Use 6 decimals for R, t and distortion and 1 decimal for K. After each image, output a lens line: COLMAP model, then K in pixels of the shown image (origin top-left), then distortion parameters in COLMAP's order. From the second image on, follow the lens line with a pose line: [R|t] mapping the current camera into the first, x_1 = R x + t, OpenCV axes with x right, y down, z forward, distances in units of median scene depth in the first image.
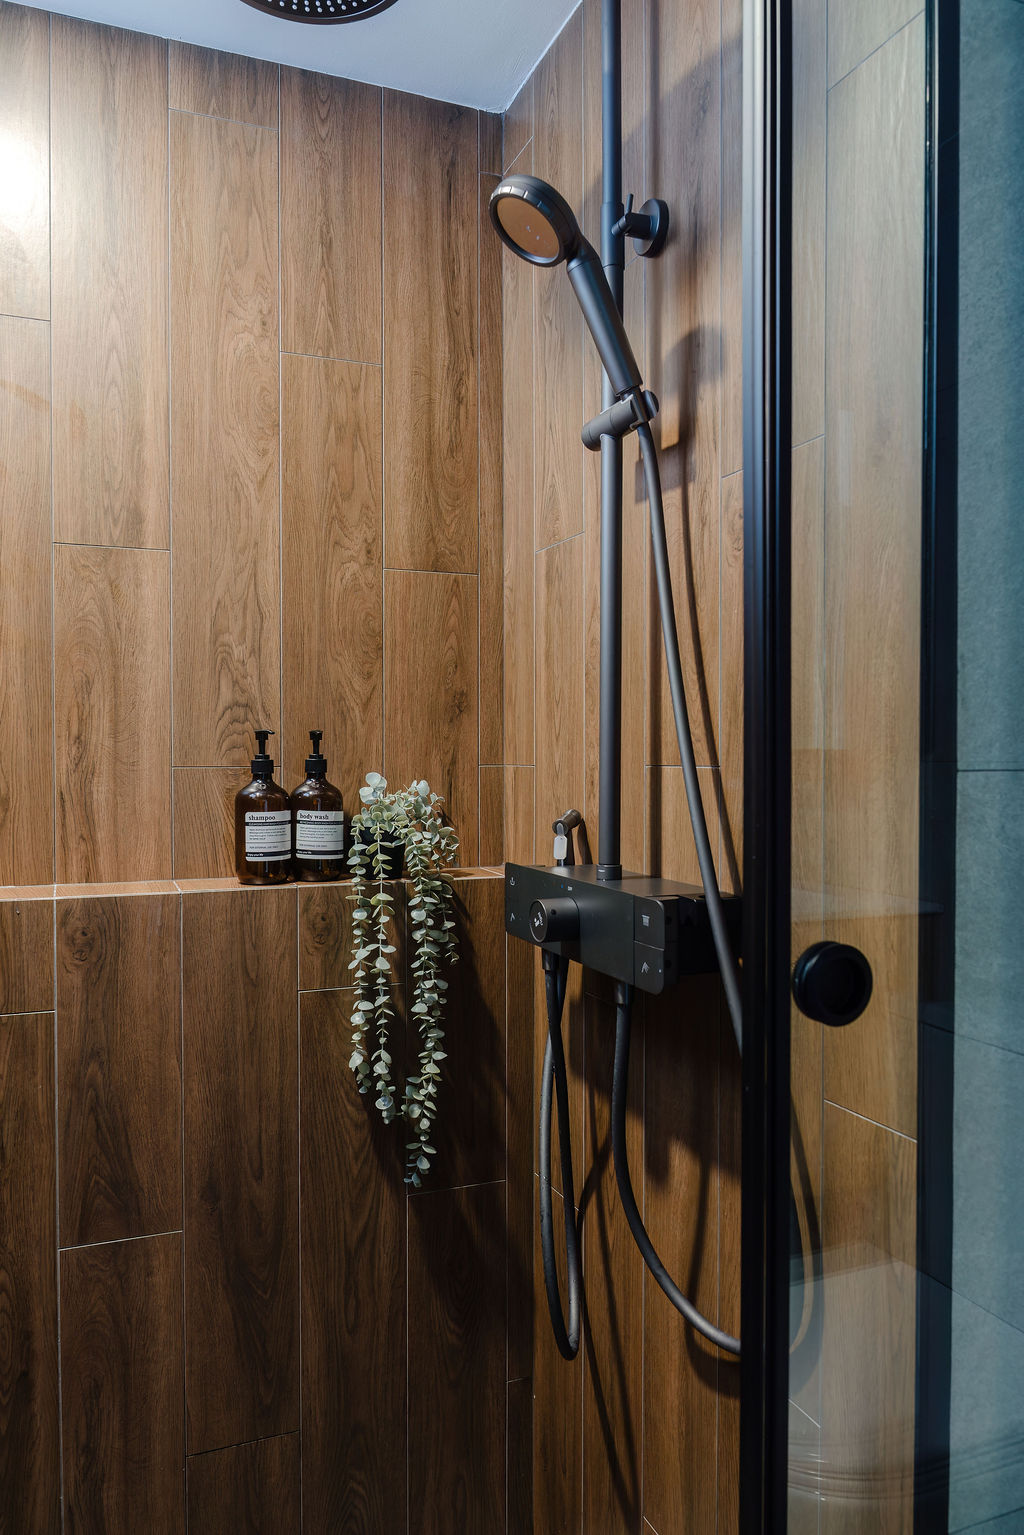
lens RADIAL K [[1121.2, 0, 507.8], [0, 1121.2, 783.0], [0, 0, 1]] dist [-0.003082, -0.008451]
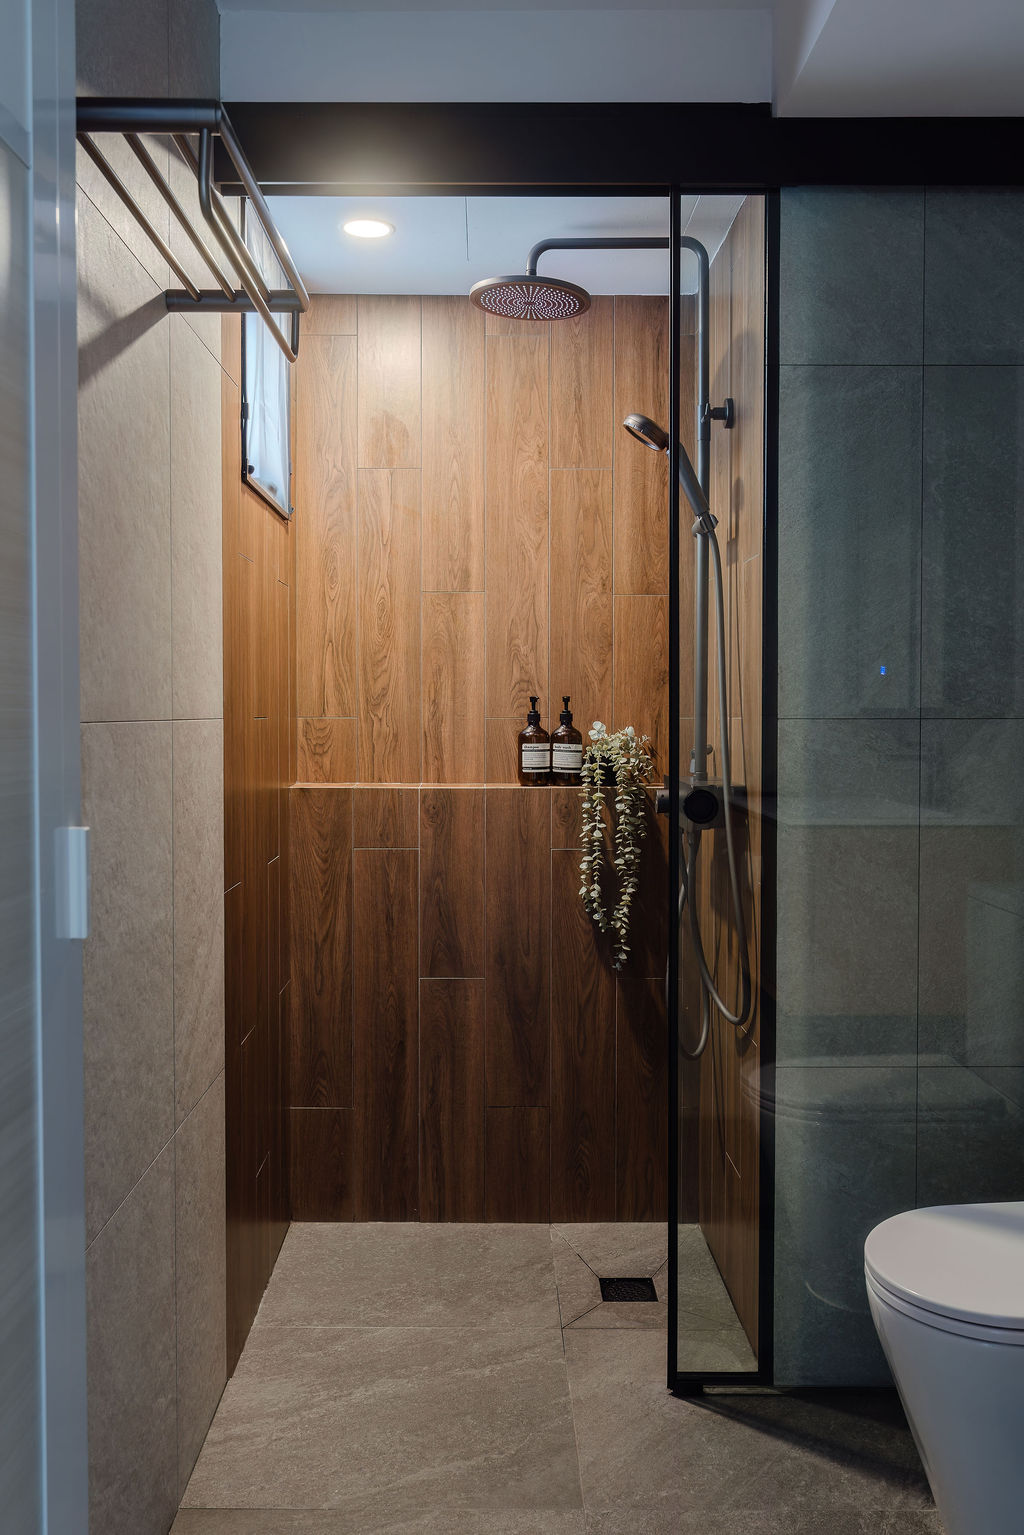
lens RADIAL K [[1425.0, 0, 512.0], [0, 1425.0, 767.5], [0, 0, 1]] dist [-0.003828, 0.000196]
pose [[0.936645, 0.015834, -0.349921, 0.513156], [-0.010278, 0.999790, 0.017729, 0.023443], [0.350129, -0.013010, 0.936611, -1.050770]]
